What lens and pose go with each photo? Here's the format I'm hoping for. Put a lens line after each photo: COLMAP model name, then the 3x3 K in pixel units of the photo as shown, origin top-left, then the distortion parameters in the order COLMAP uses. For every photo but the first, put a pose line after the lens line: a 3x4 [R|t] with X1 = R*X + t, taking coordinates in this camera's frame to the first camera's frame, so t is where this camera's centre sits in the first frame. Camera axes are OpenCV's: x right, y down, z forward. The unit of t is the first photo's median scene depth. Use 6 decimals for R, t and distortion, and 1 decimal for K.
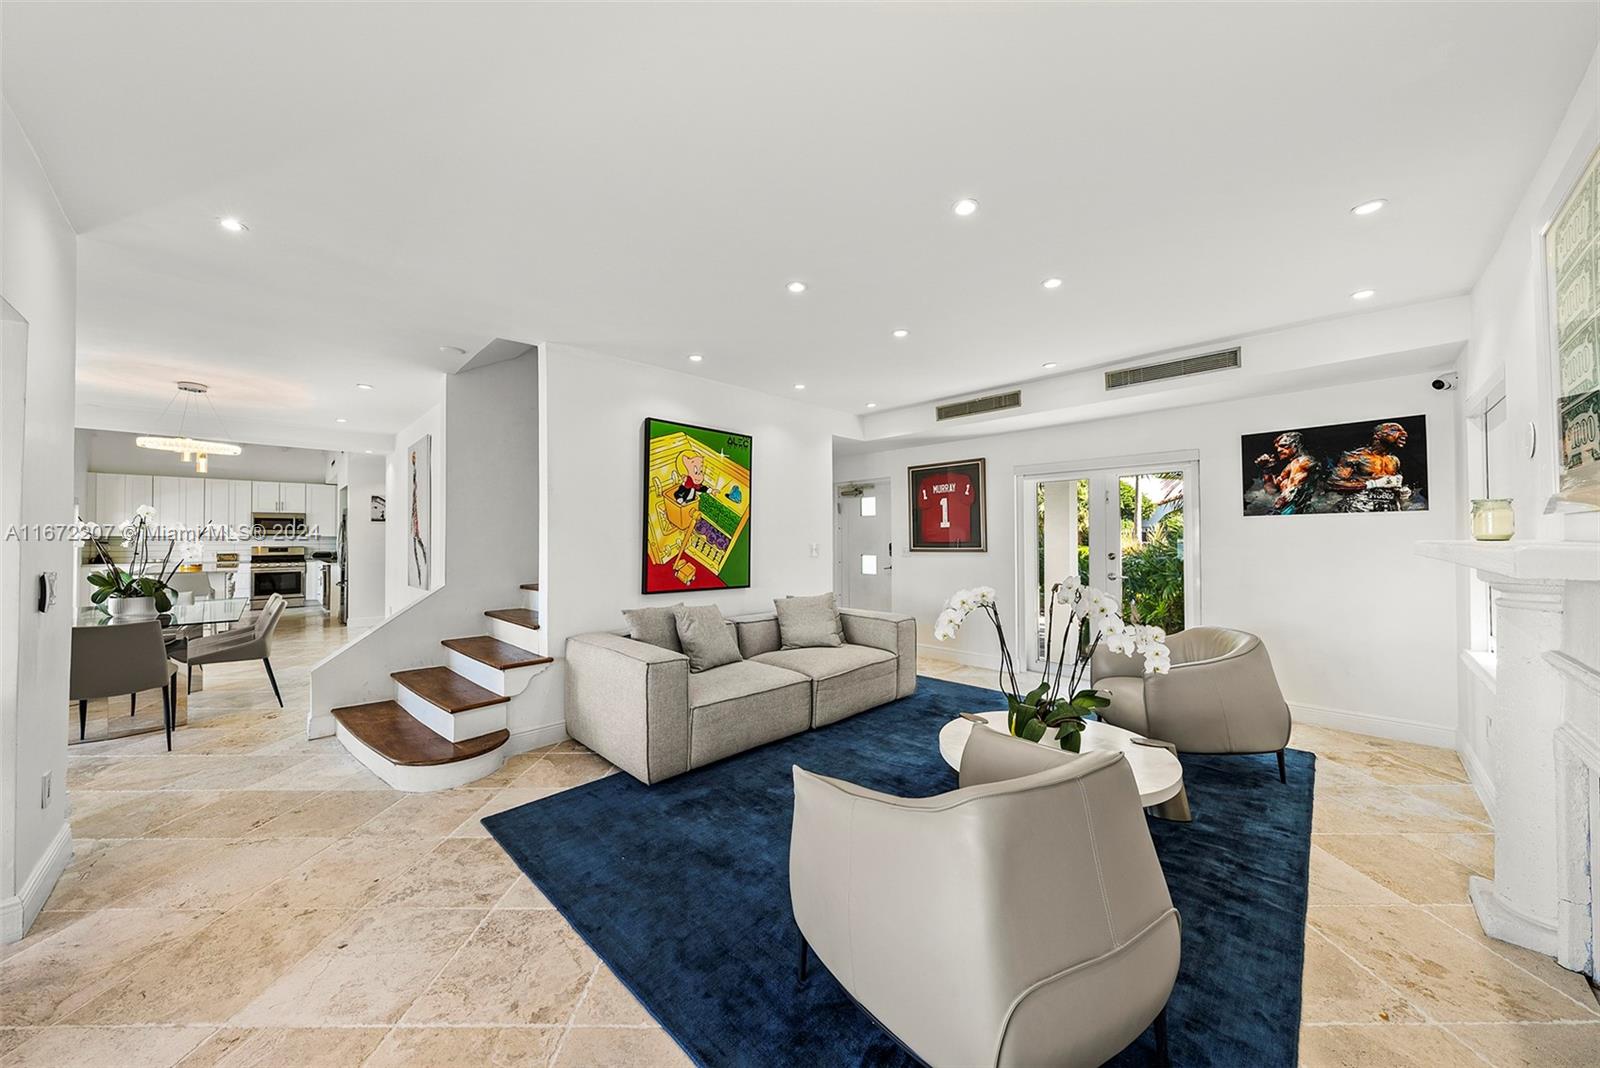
lens RADIAL K [[543.8, 0, 811.4], [0, 543.8, 531.0], [0, 0, 1]] dist [-0.001529, 0.000154]
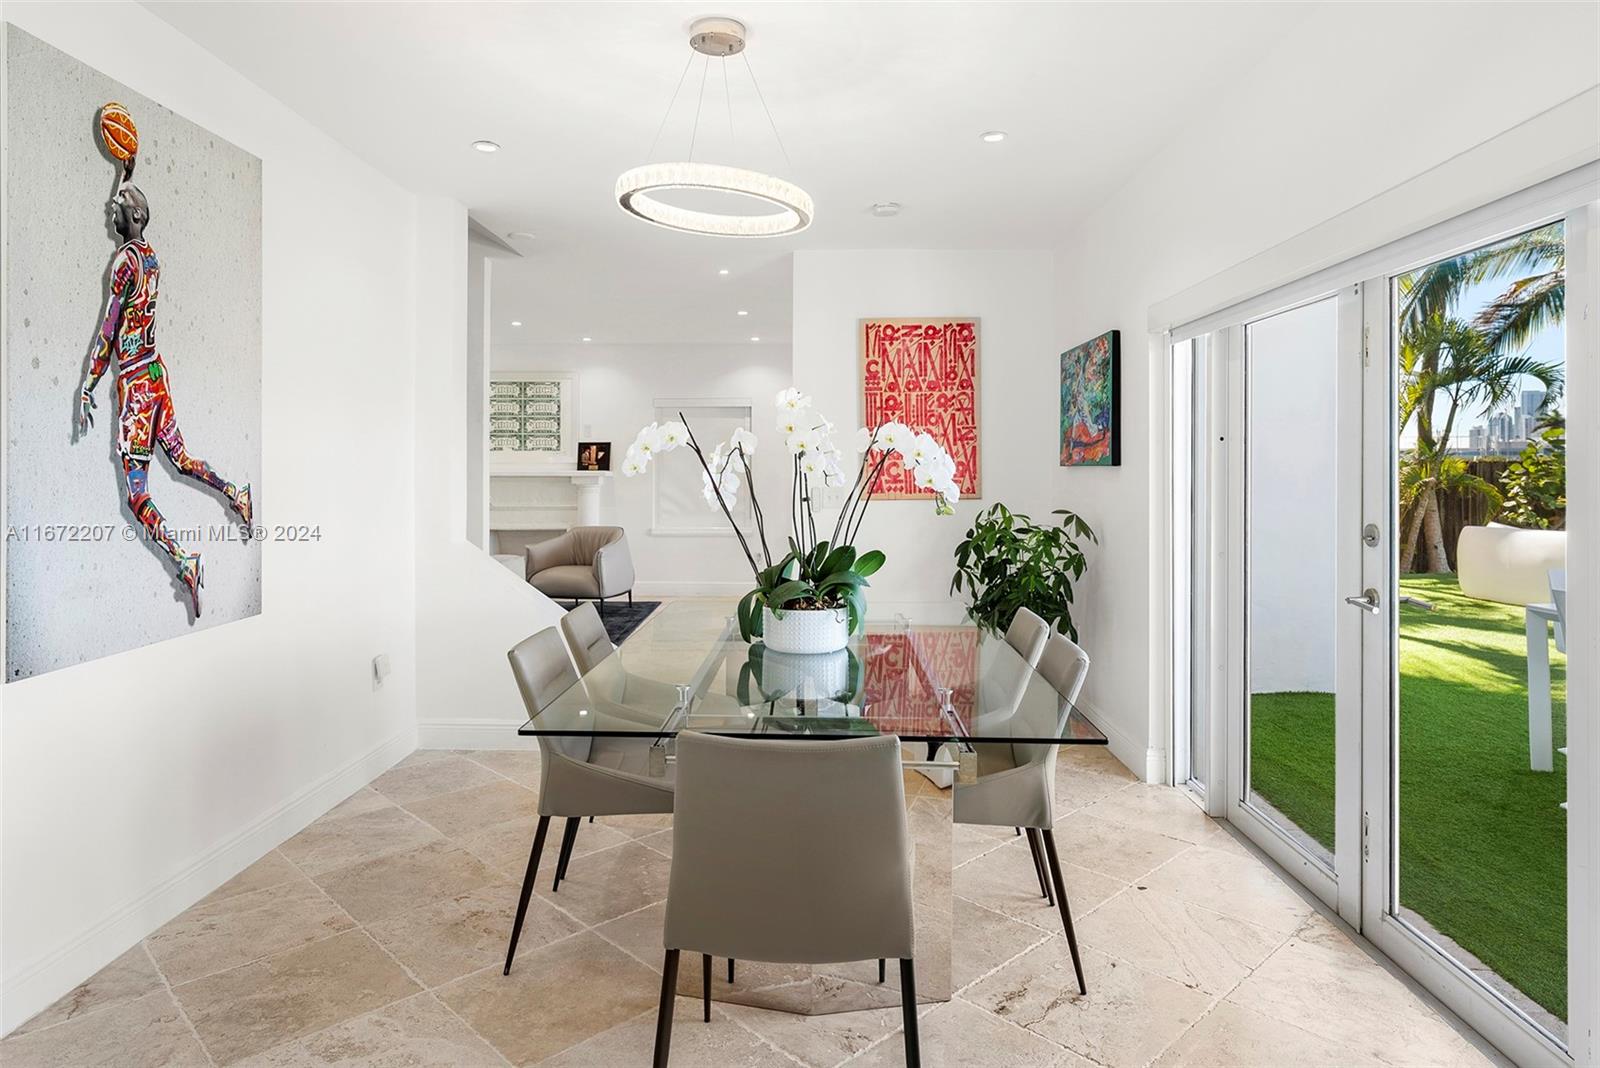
lens RADIAL K [[962.3, 0, 836.3], [0, 962.3, 474.8], [0, 0, 1]] dist [0.002180, 0.000244]
pose [[-0.719285, -0.001260, 0.694714, -1.755149], [-0.009445, 0.999924, -0.007965, 0.028549], [-0.694651, -0.012291, -0.719242, 1.493902]]
